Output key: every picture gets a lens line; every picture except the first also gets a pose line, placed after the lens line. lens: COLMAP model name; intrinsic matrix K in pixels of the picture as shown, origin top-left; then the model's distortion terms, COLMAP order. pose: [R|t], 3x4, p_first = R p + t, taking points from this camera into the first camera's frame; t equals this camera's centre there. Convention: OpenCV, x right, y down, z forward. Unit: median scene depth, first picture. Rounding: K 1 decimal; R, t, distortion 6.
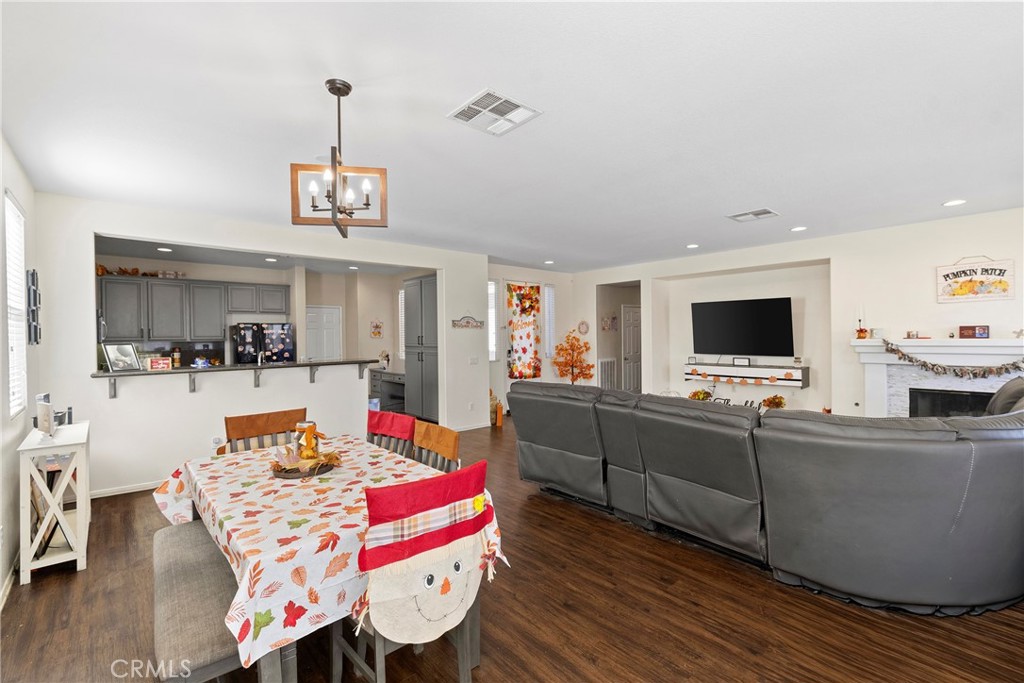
lens RADIAL K [[468.6, 0, 510.1], [0, 468.6, 343.1], [0, 0, 1]] dist [0.001785, -0.001069]
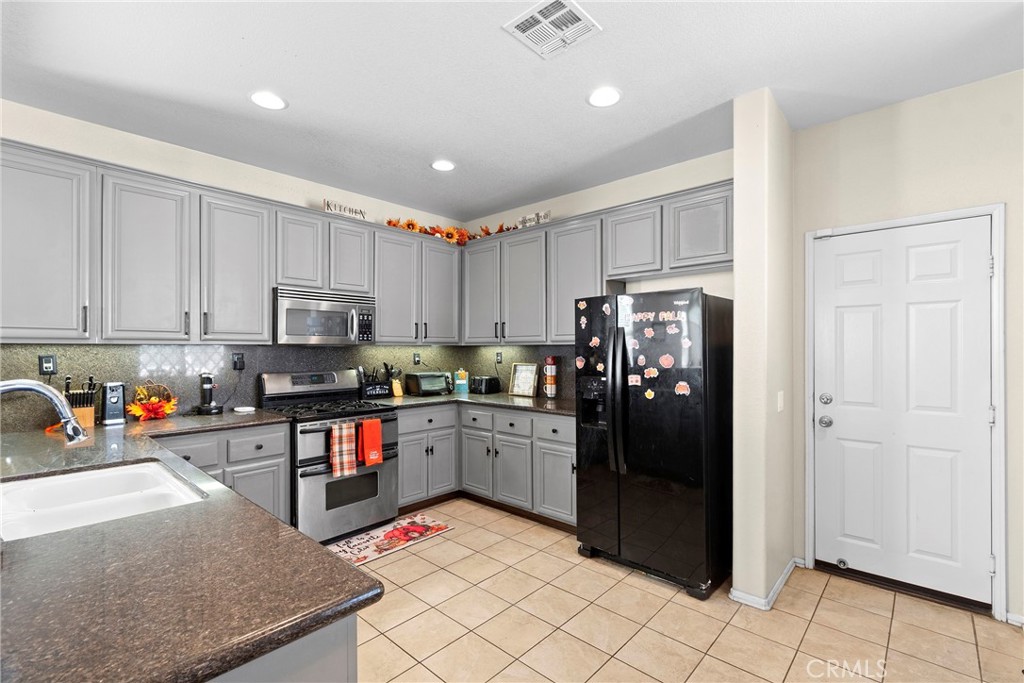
lens RADIAL K [[468.6, 0, 508.2], [0, 468.6, 347.5], [0, 0, 1]] dist [0.001785, -0.001069]
pose [[0.128973, 0.006602, -0.991626, -0.183390], [-0.015569, 0.999868, 0.004632, -0.002260], [0.991526, 0.014841, 0.129059, 0.863276]]
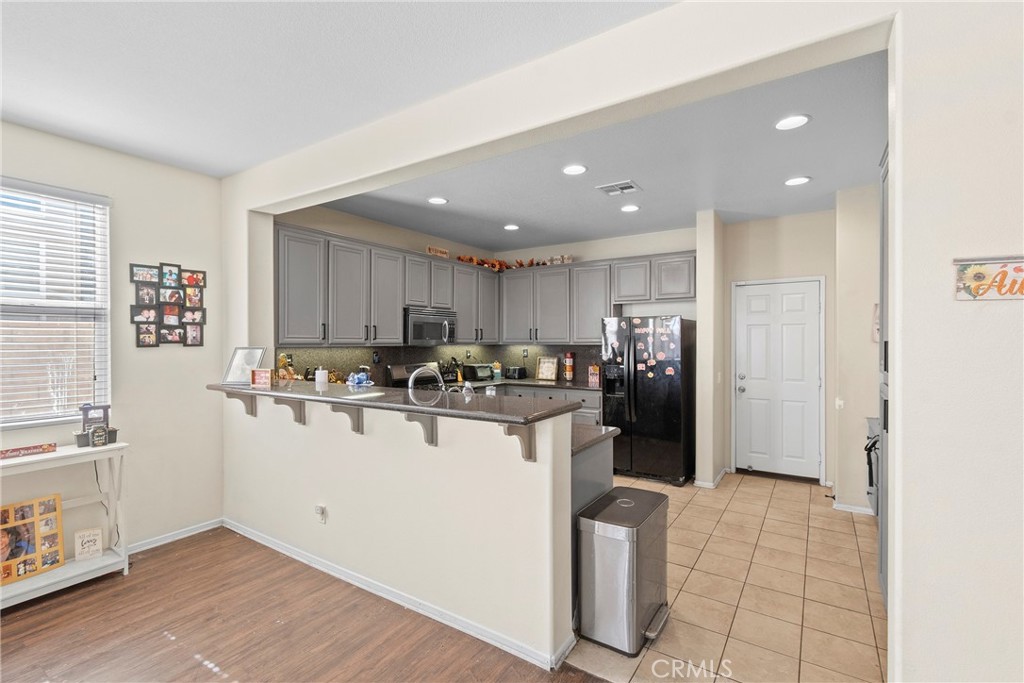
lens RADIAL K [[468.6, 0, 514.6], [0, 468.6, 341.7], [0, 0, 1]] dist [0.001785, -0.001069]
pose [[0.284920, 0.009882, -0.958500, 0.014230], [-0.016638, 0.999847, 0.005362, -0.010775], [0.958407, 0.014419, 0.285041, 0.673377]]
